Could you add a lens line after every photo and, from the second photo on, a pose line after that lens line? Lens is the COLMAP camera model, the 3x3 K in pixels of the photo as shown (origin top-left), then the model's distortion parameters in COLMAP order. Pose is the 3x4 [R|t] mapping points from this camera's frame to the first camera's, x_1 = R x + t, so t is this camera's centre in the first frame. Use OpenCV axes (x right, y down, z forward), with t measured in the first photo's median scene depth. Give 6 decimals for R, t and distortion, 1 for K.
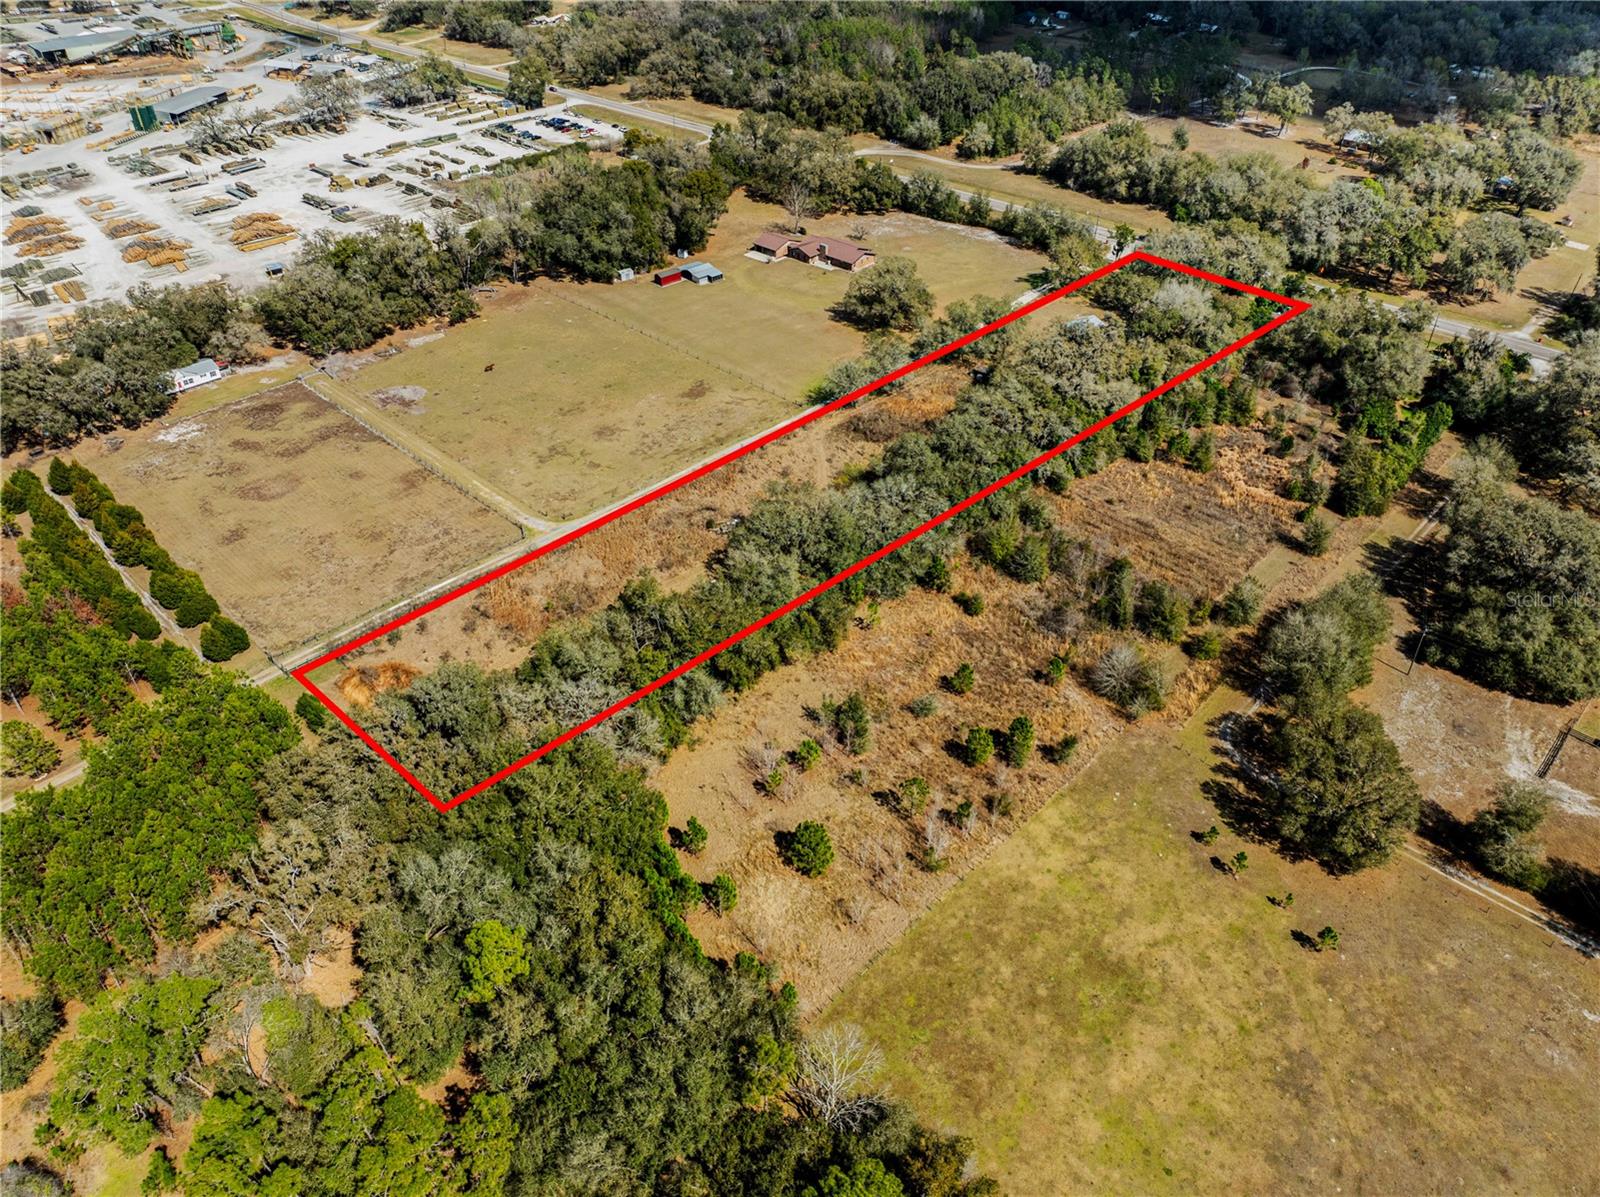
lens RADIAL K [[1123.7, 0, 796.2], [0, 1123.7, 593.5], [0, 0, 1]] dist [-0.048645, 0.017839]
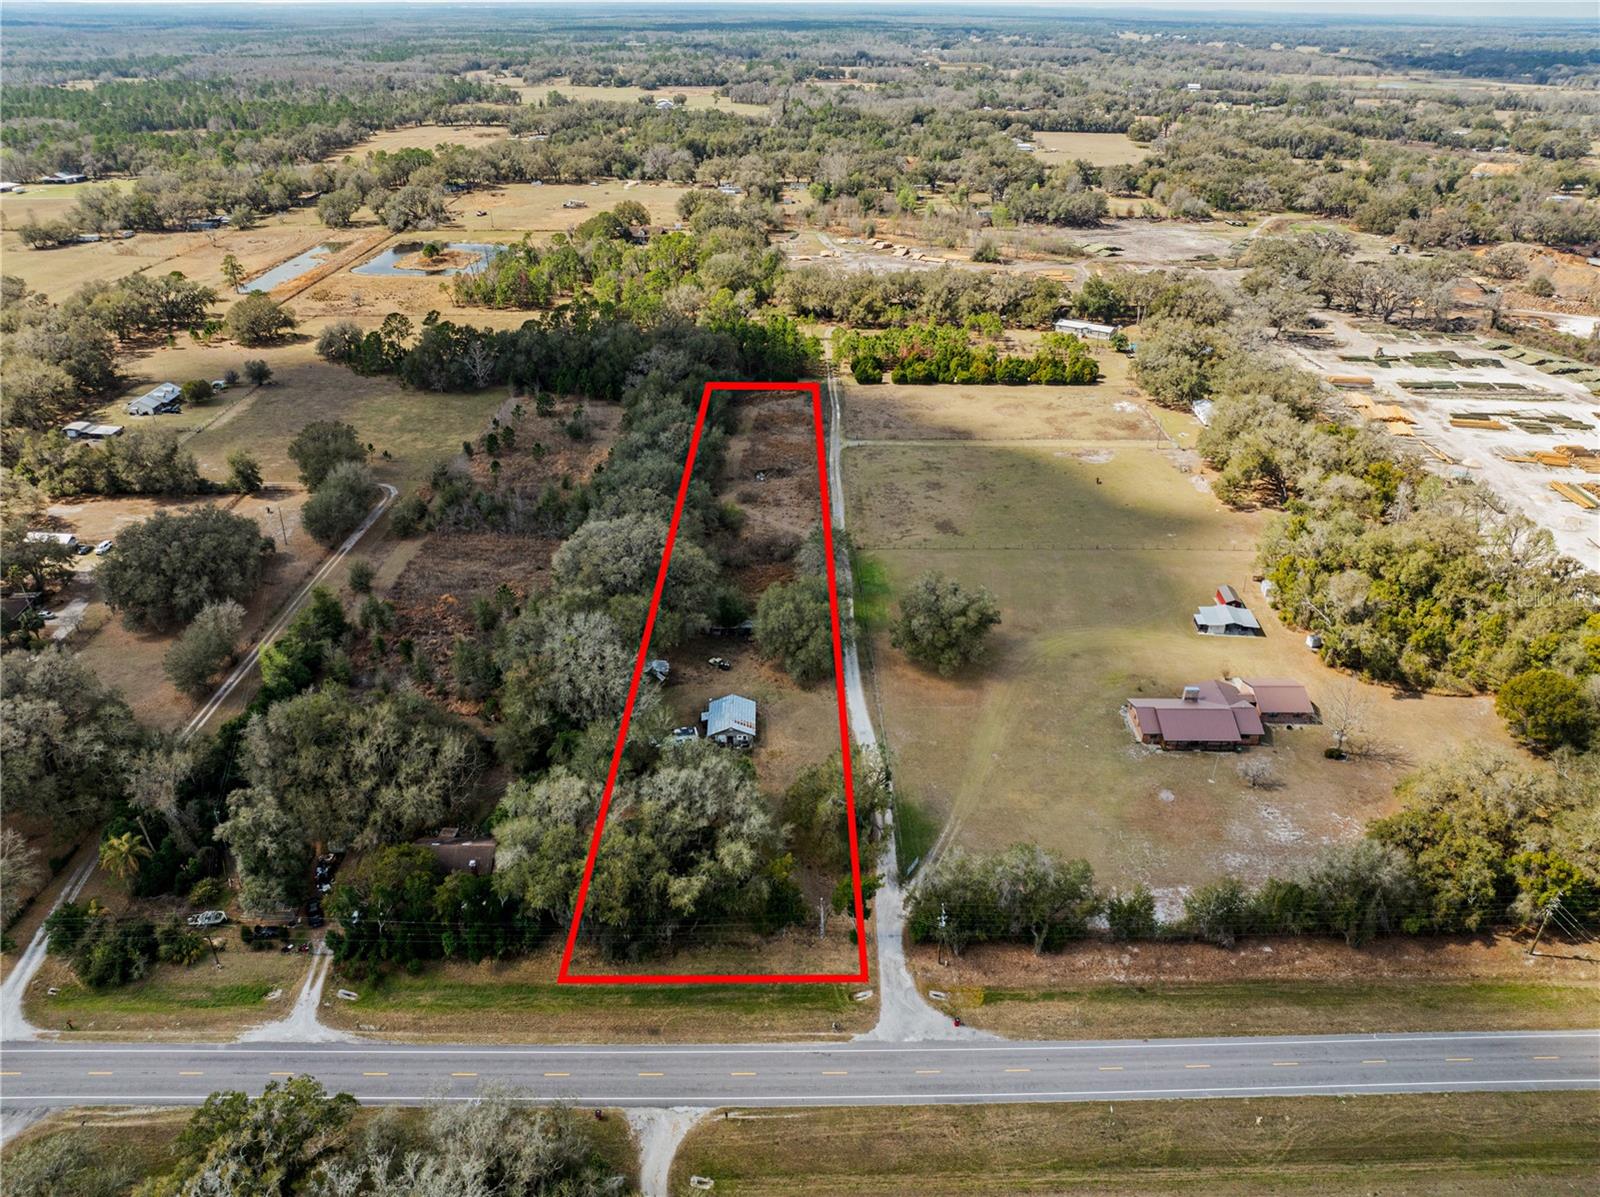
lens RADIAL K [[1123.7, 0, 803.8], [0, 1123.7, 597.3], [0, 0, 1]] dist [-0.048645, 0.017839]
pose [[-0.714633, 0.329764, -0.616891, 0.605718], [-0.423849, 0.497431, 0.756911, -0.792091], [0.556463, 0.802383, -0.215710, 1.070297]]
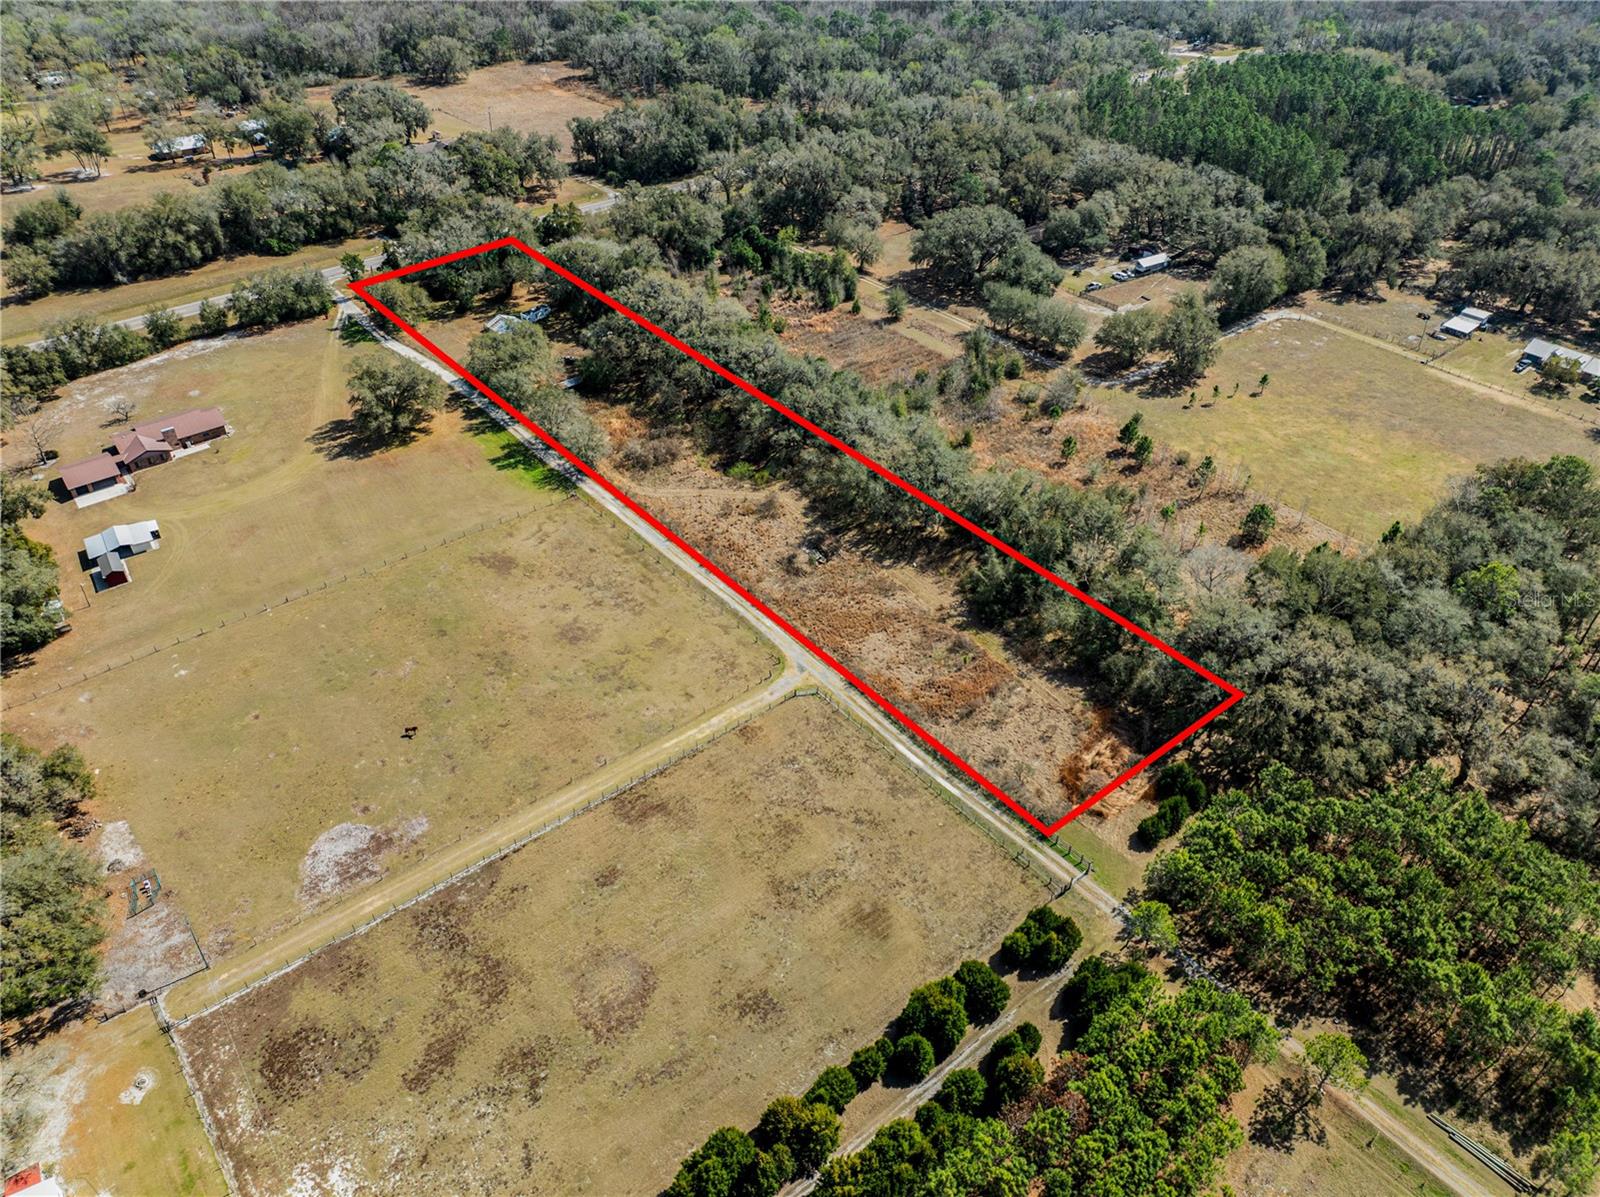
lens RADIAL K [[1123.7, 0, 795.7], [0, 1123.7, 604.2], [0, 0, 1]] dist [-0.048645, 0.017839]
pose [[0.118533, -0.598738, 0.792125, -0.622238], [0.591851, 0.683152, 0.427805, -0.330502], [-0.797285, 0.418111, 0.435340, 0.449406]]
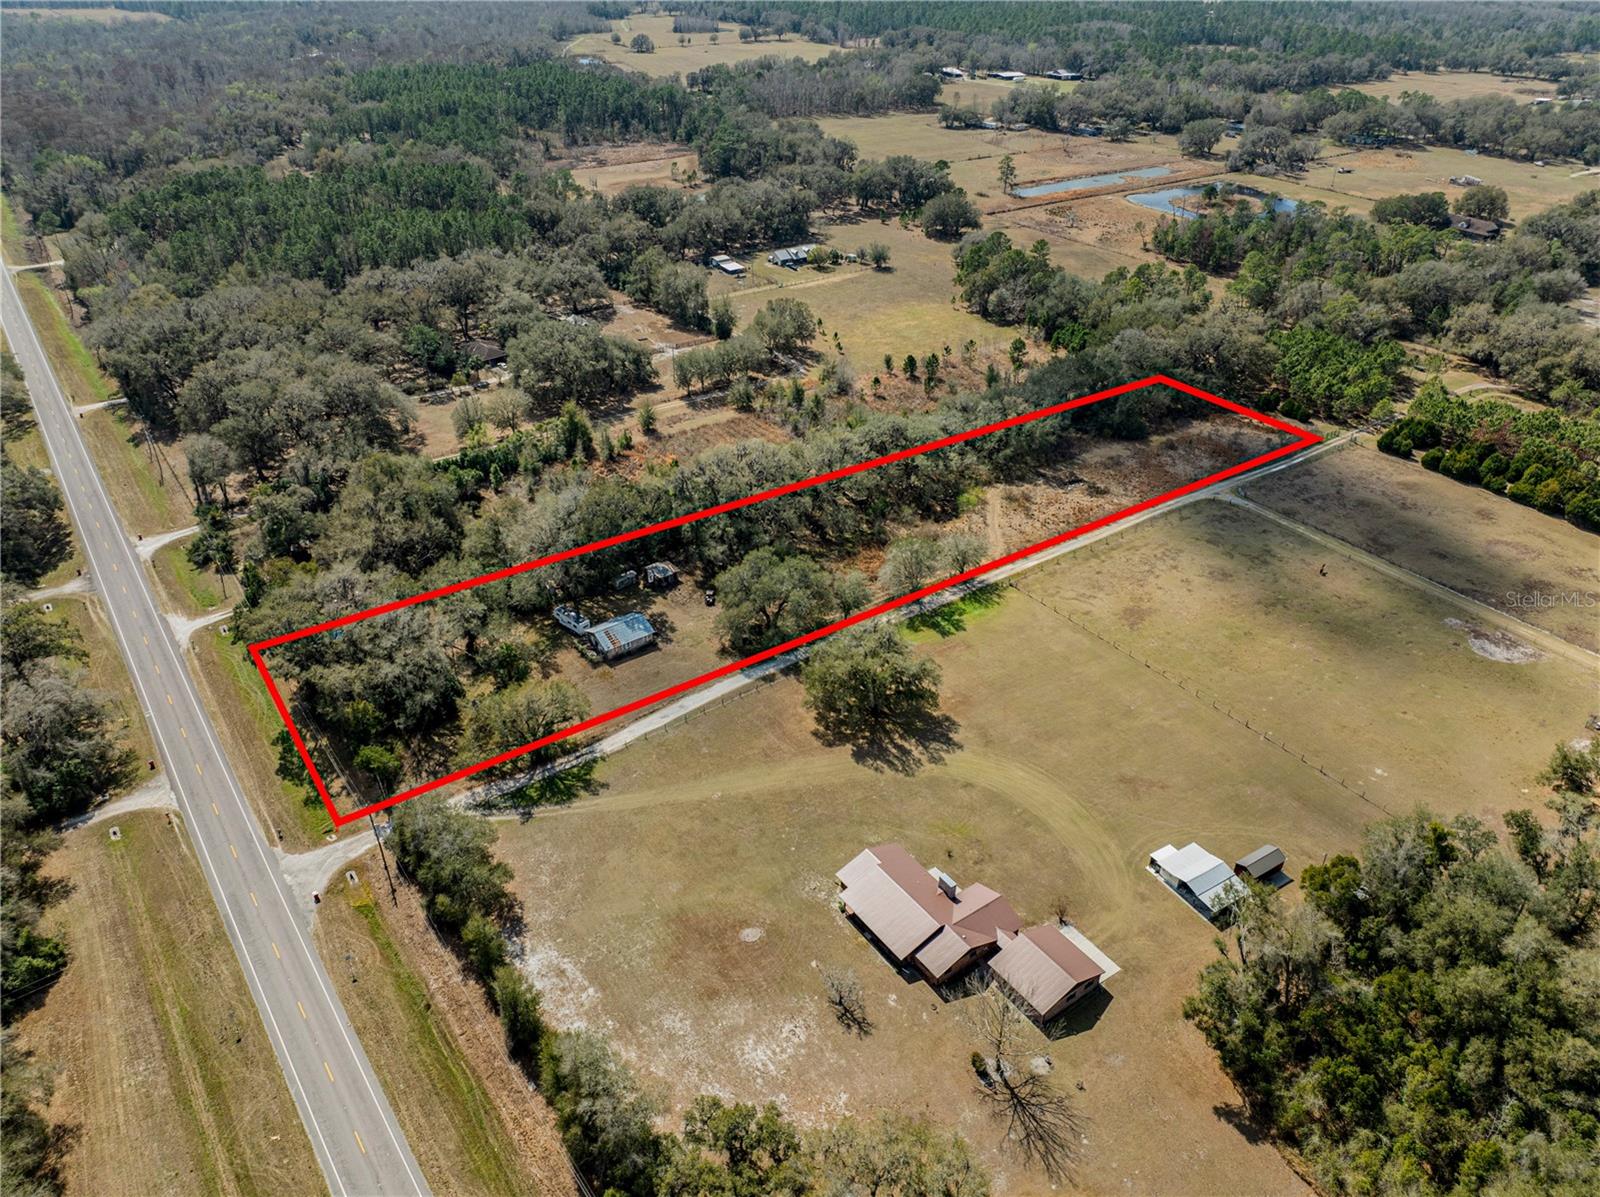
lens RADIAL K [[1123.7, 0, 800.7], [0, 1123.7, 601.6], [0, 0, 1]] dist [-0.048645, 0.017839]
pose [[-0.983743, -0.100213, 0.149019, 0.029335], [0.103241, 0.363375, 0.925905, -0.877343], [-0.146938, 0.926238, -0.347121, 1.170574]]
